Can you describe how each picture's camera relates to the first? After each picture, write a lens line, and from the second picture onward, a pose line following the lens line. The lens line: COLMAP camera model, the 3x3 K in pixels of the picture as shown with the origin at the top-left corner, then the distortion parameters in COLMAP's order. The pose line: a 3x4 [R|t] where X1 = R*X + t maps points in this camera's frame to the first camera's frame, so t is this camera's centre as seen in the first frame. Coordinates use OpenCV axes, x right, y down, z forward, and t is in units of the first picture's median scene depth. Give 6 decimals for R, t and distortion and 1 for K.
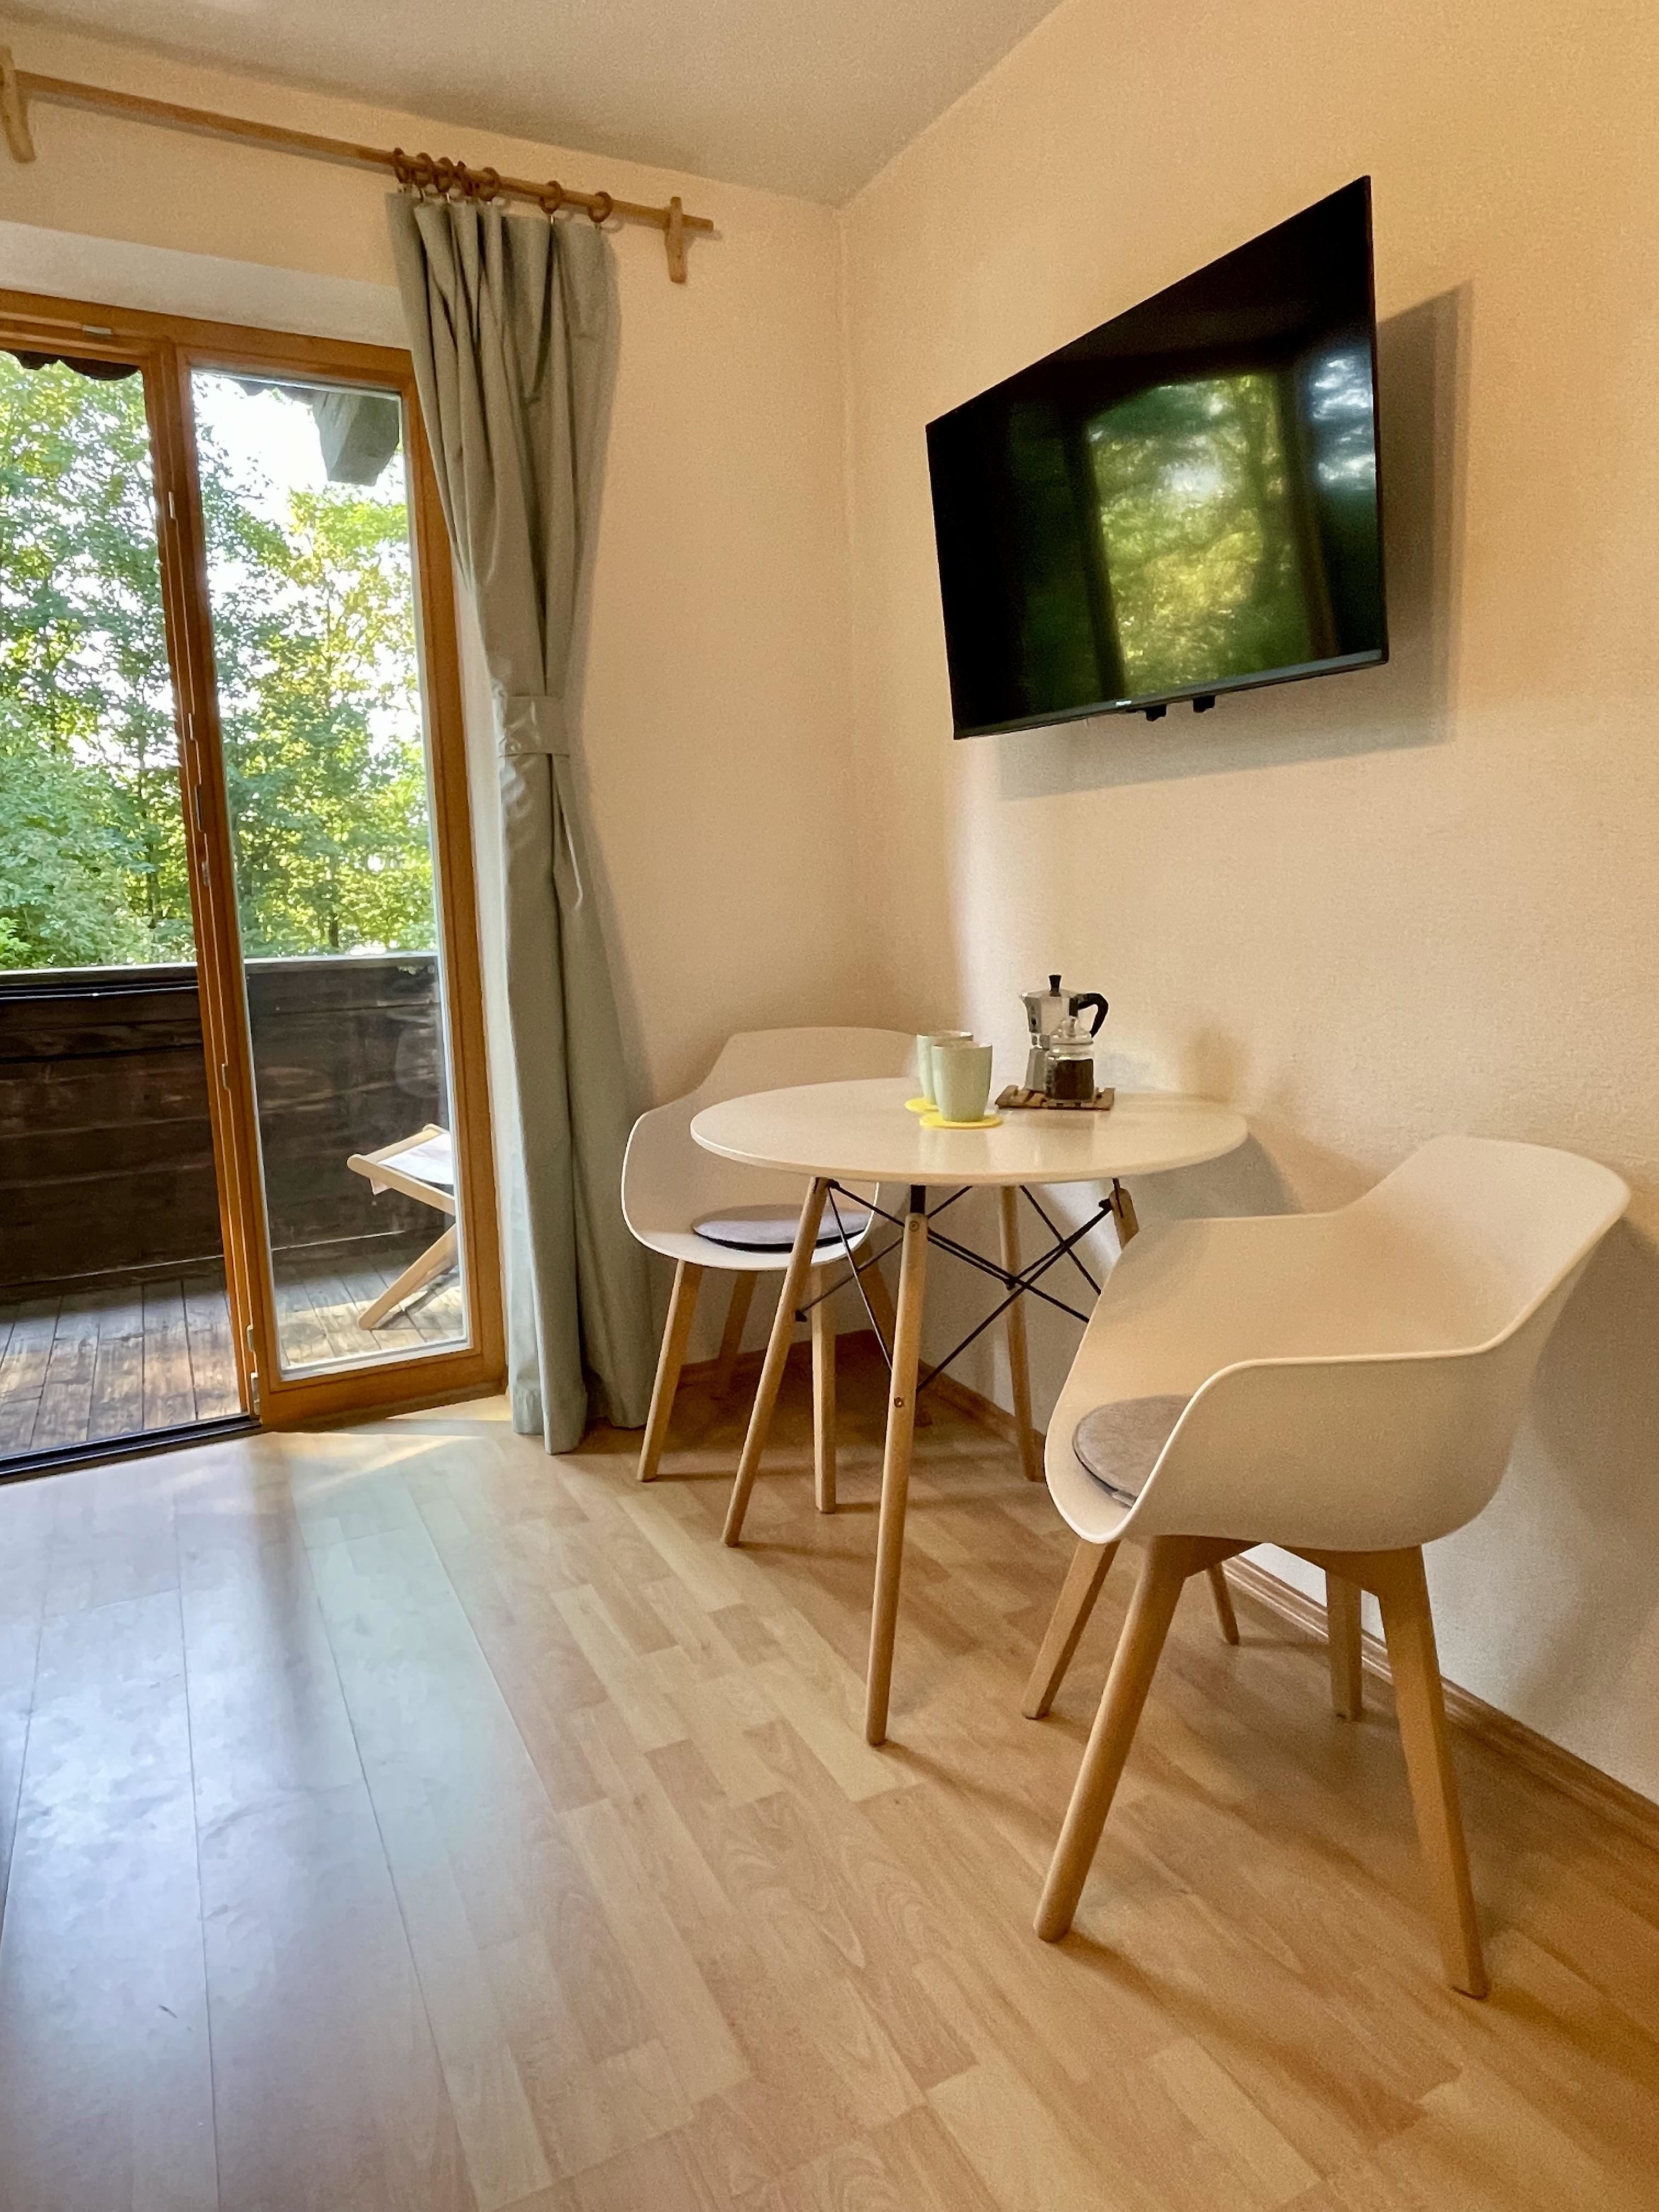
lens RADIAL K [[1347.9, 0, 835.7], [0, 1347.9, 1099.1], [0, 0, 1]] dist [0.006176, -0.000031]
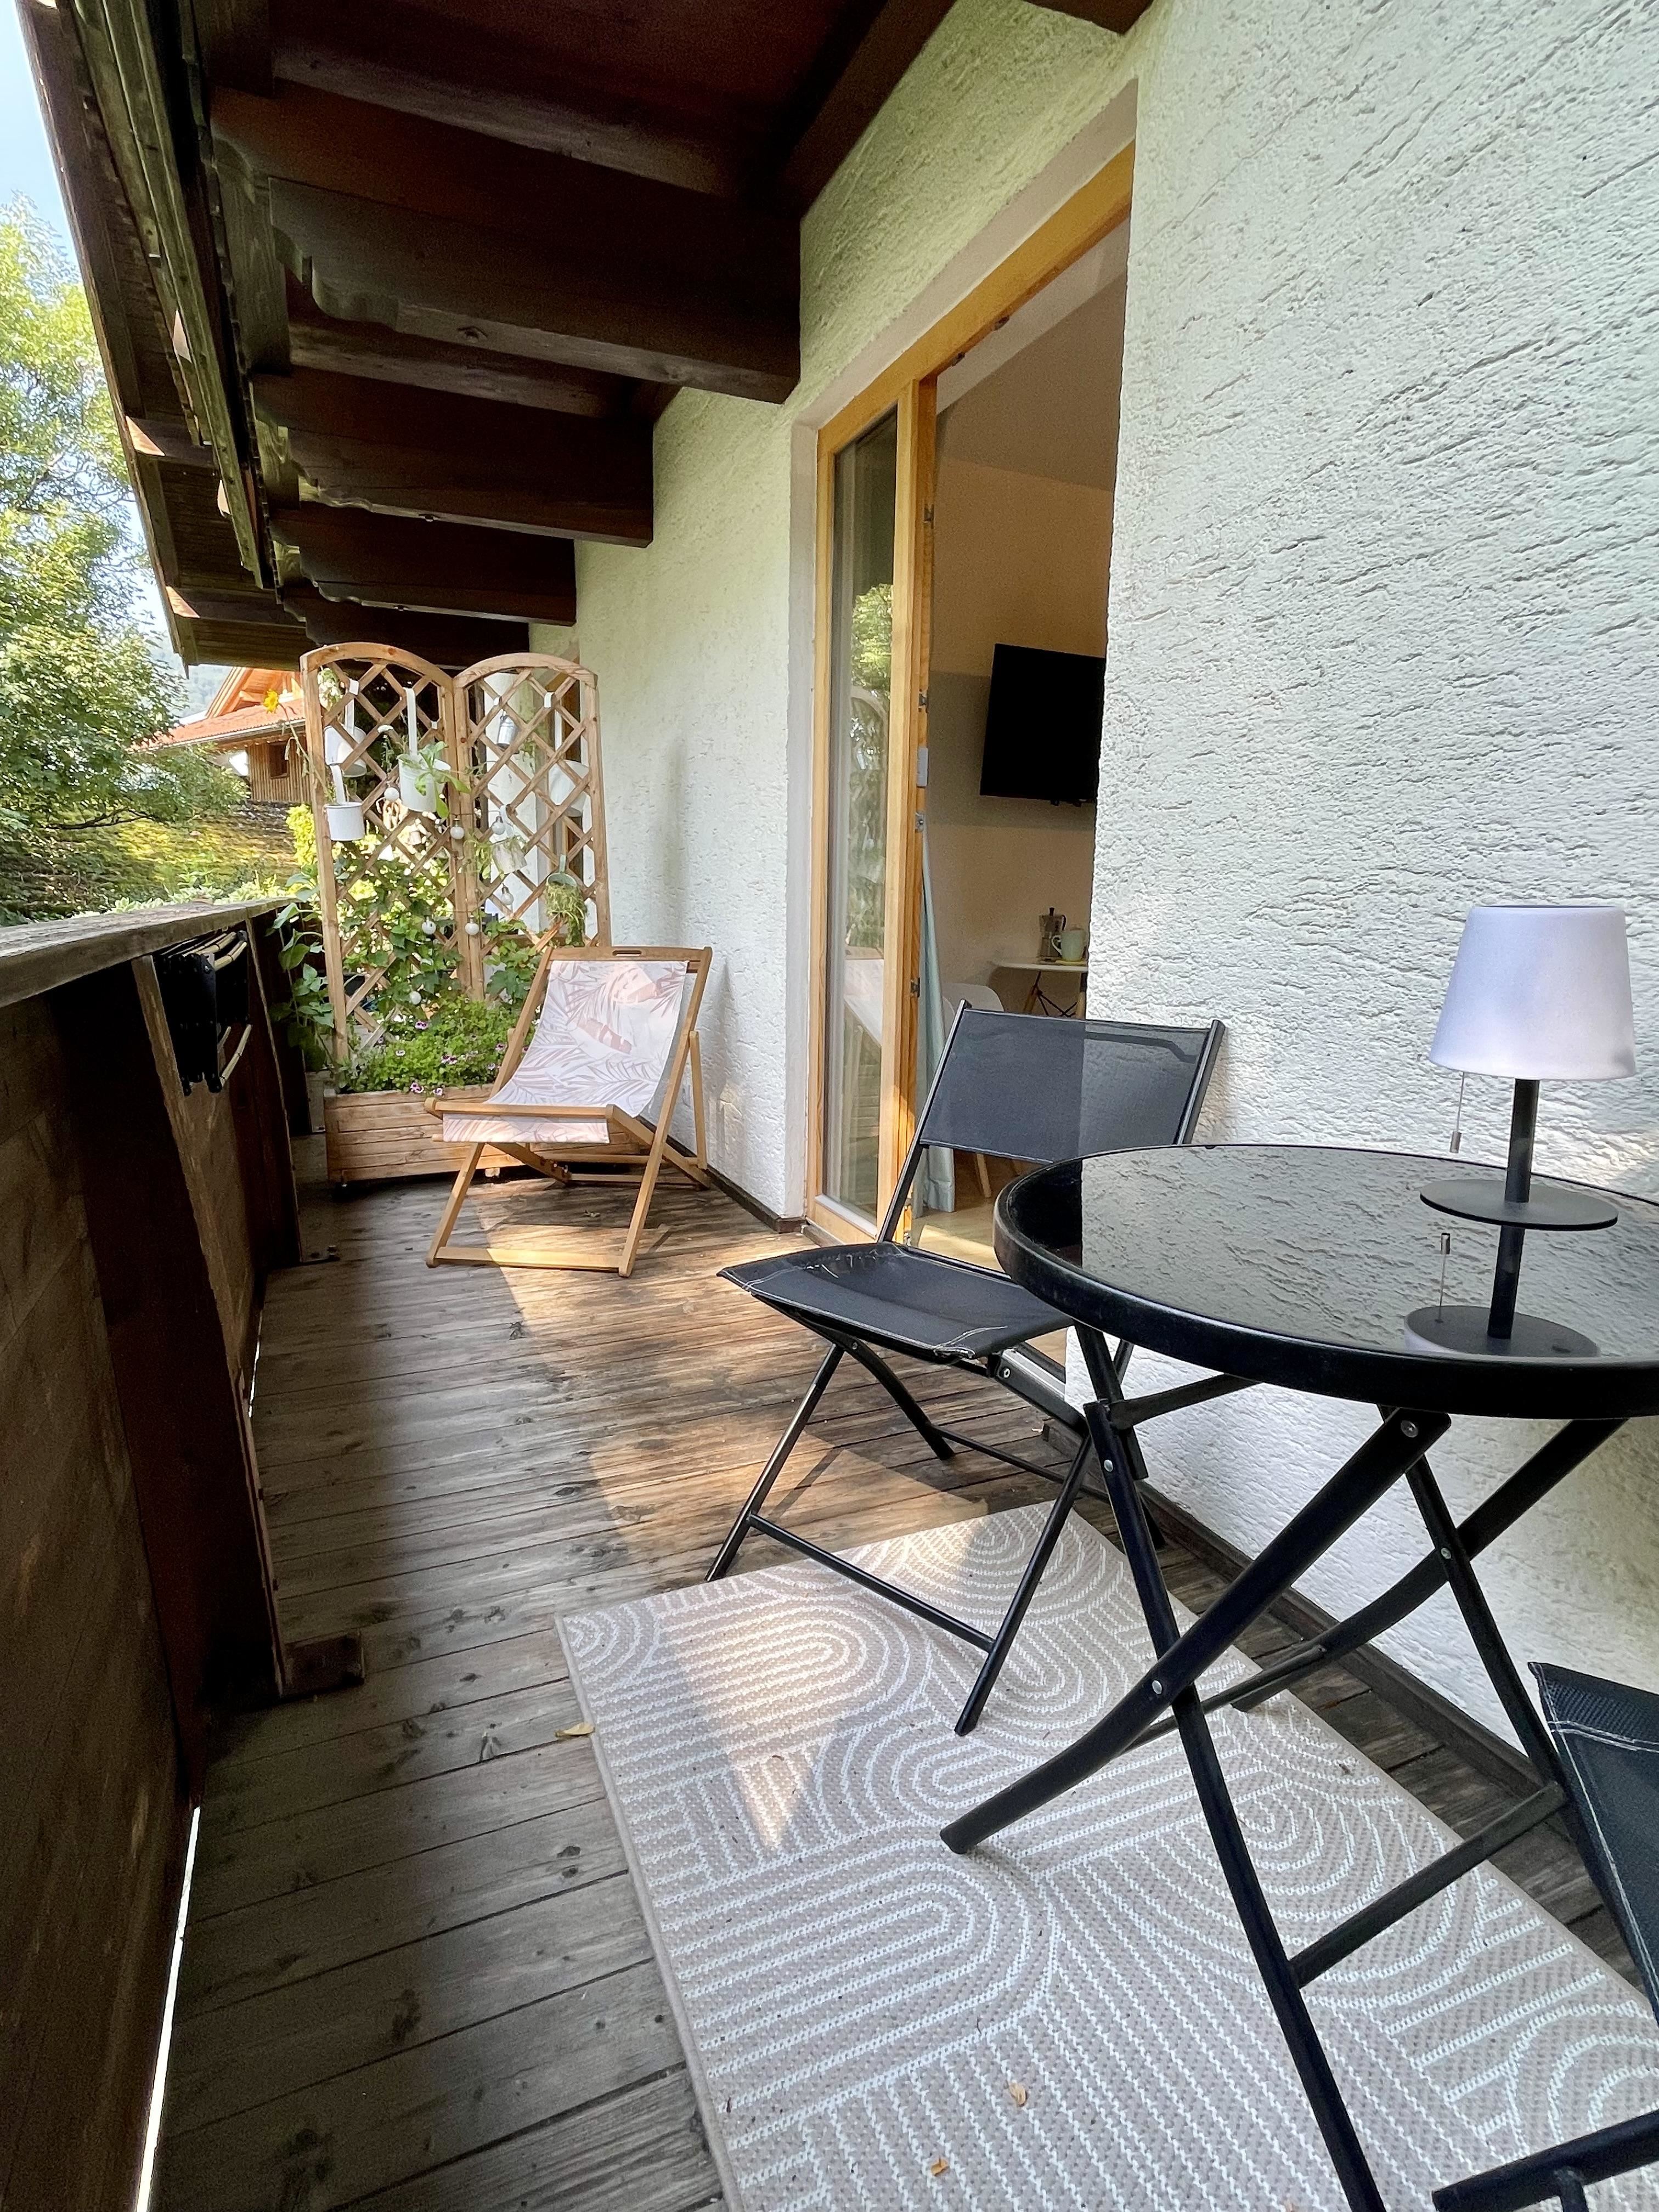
lens RADIAL K [[1156.0, 0, 829.5], [0, 1156.0, 1106.0], [0, 0, 1]] dist [-0.017429, 0.017275]
pose [[0.066642, -0.150617, 0.986343, -1.163861], [0.138290, 0.980395, 0.140365, -0.049553], [-0.988147, 0.127048, 0.086164, 0.774558]]
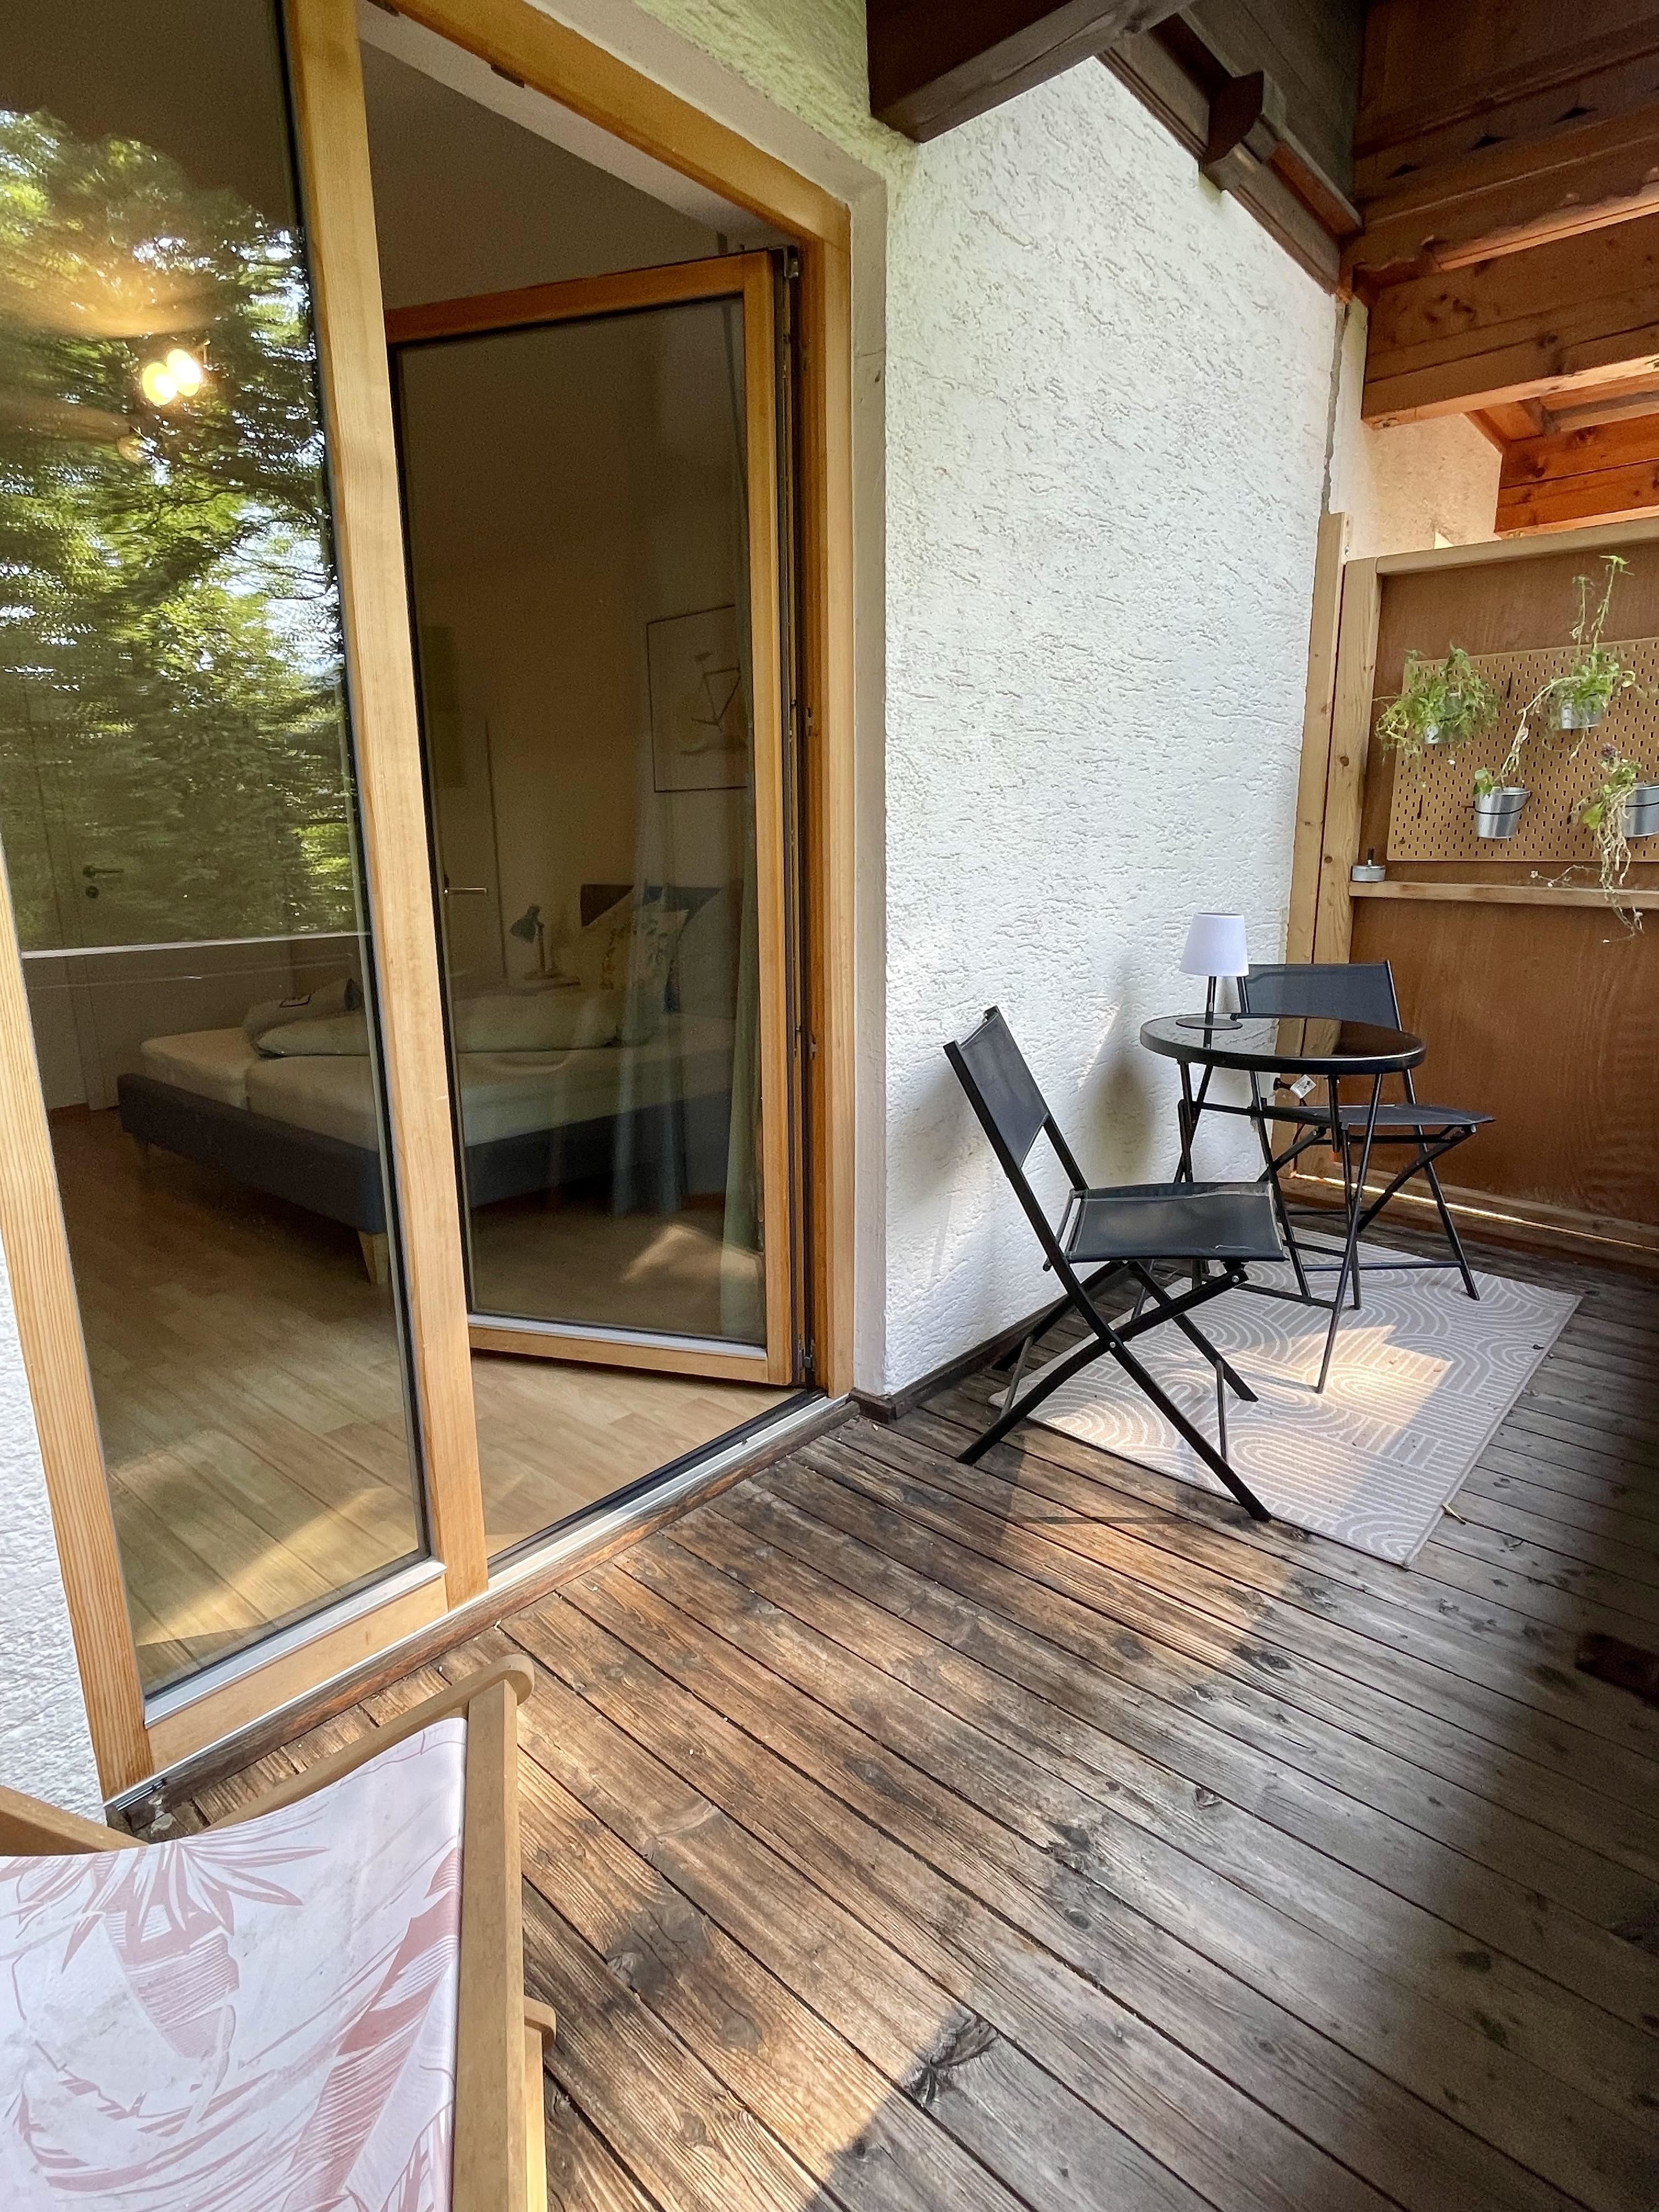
lens RADIAL K [[1156.0, 0, 829.5], [0, 1156.0, 1106.0], [0, 0, 1]] dist [-0.017429, 0.017275]
pose [[-0.927109, 0.115002, -0.356711, -0.343759], [-0.027334, 0.928478, 0.370381, -0.192105], [0.373793, 0.353134, -0.857657, 1.226404]]
